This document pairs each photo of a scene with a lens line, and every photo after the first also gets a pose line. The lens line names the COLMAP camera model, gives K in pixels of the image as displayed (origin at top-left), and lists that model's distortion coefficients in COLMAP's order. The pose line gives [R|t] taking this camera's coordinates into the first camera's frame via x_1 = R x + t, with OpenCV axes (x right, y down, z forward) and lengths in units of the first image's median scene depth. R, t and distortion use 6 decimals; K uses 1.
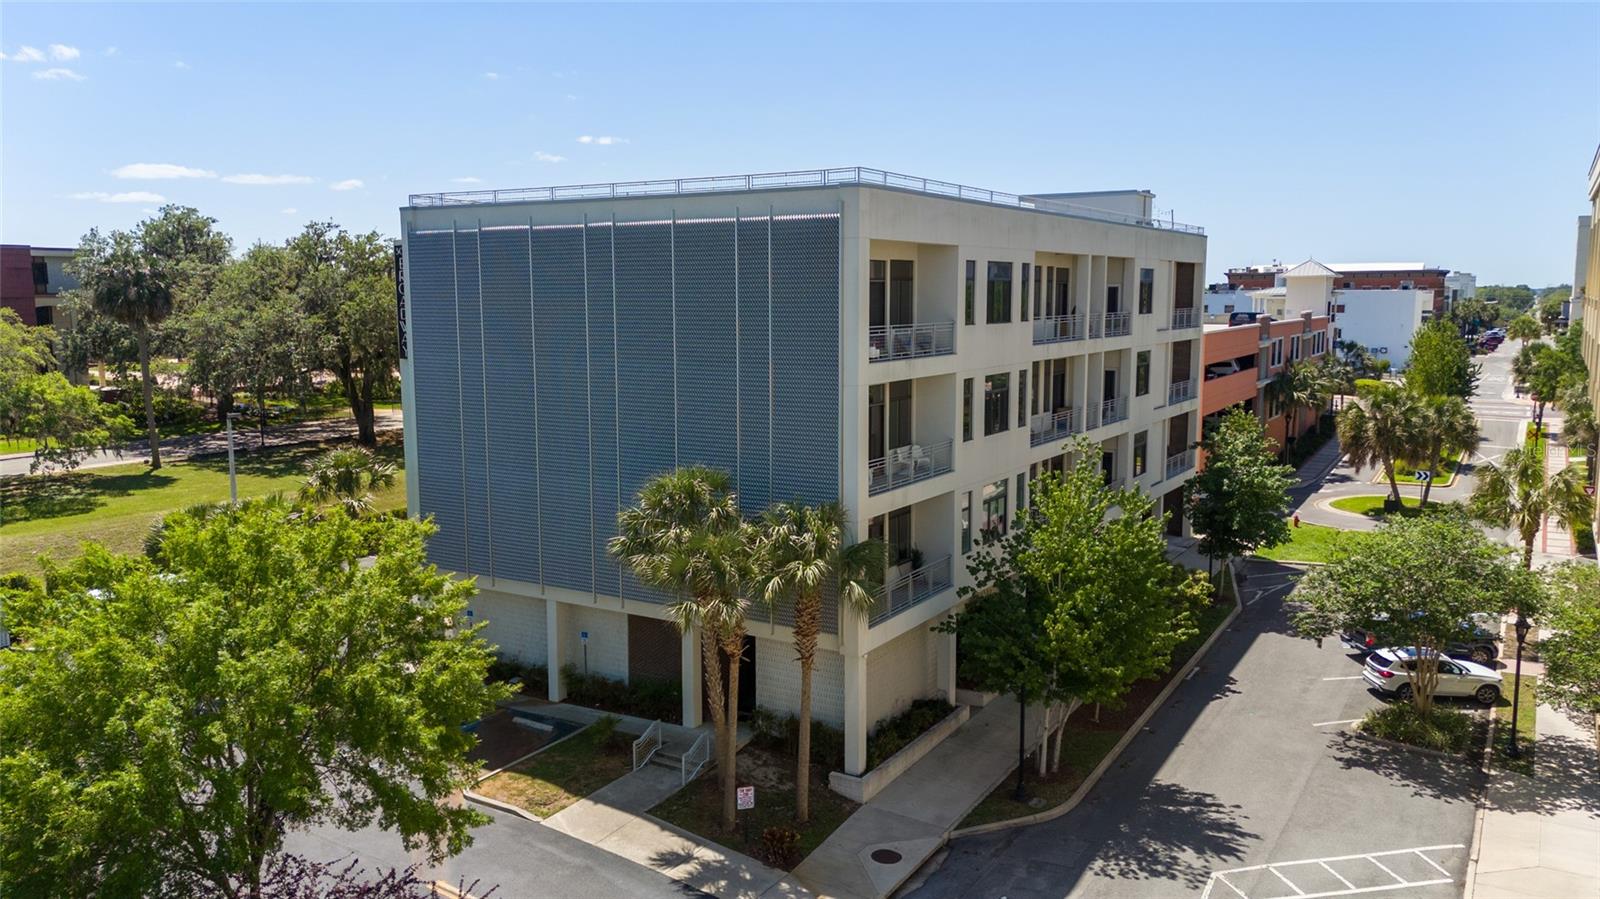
lens RADIAL K [[1177.8, 0, 800.0], [0, 1177.8, 449.5], [0, 0, 1]] dist [0.081319, -0.084123]
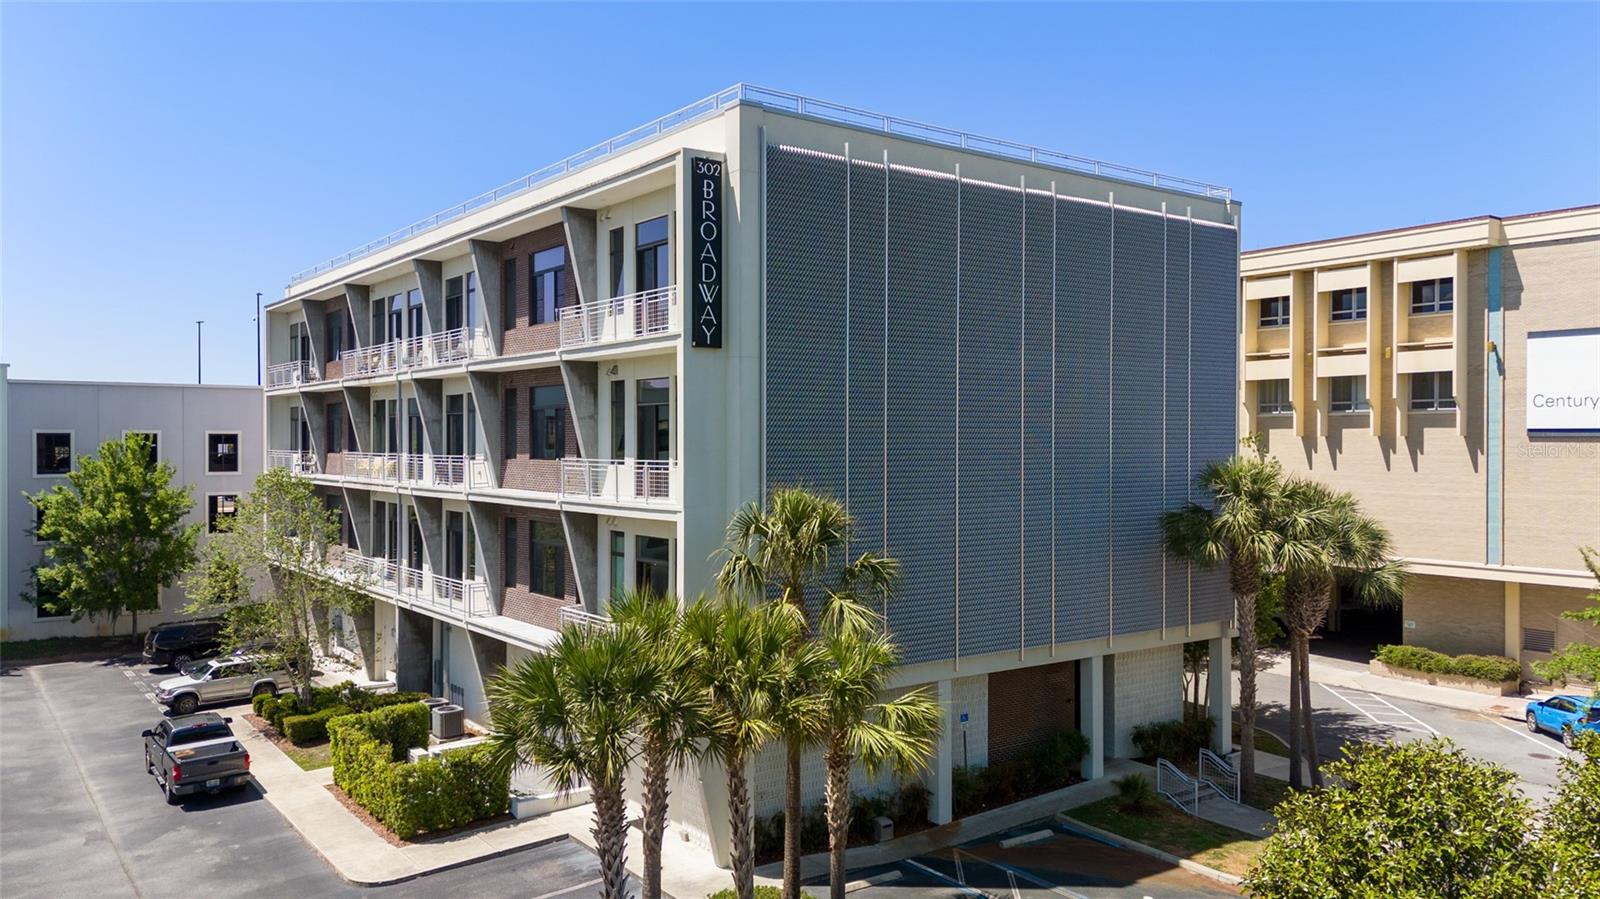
lens RADIAL K [[1177.8, 0, 800.0], [0, 1177.8, 449.5], [0, 0, 1]] dist [0.081319, -0.084123]
pose [[0.372037, -0.008911, 0.928175, -0.951130], [0.125500, 0.991255, -0.040788, 0.002718], [-0.919694, 0.131661, 0.369902, 0.810449]]
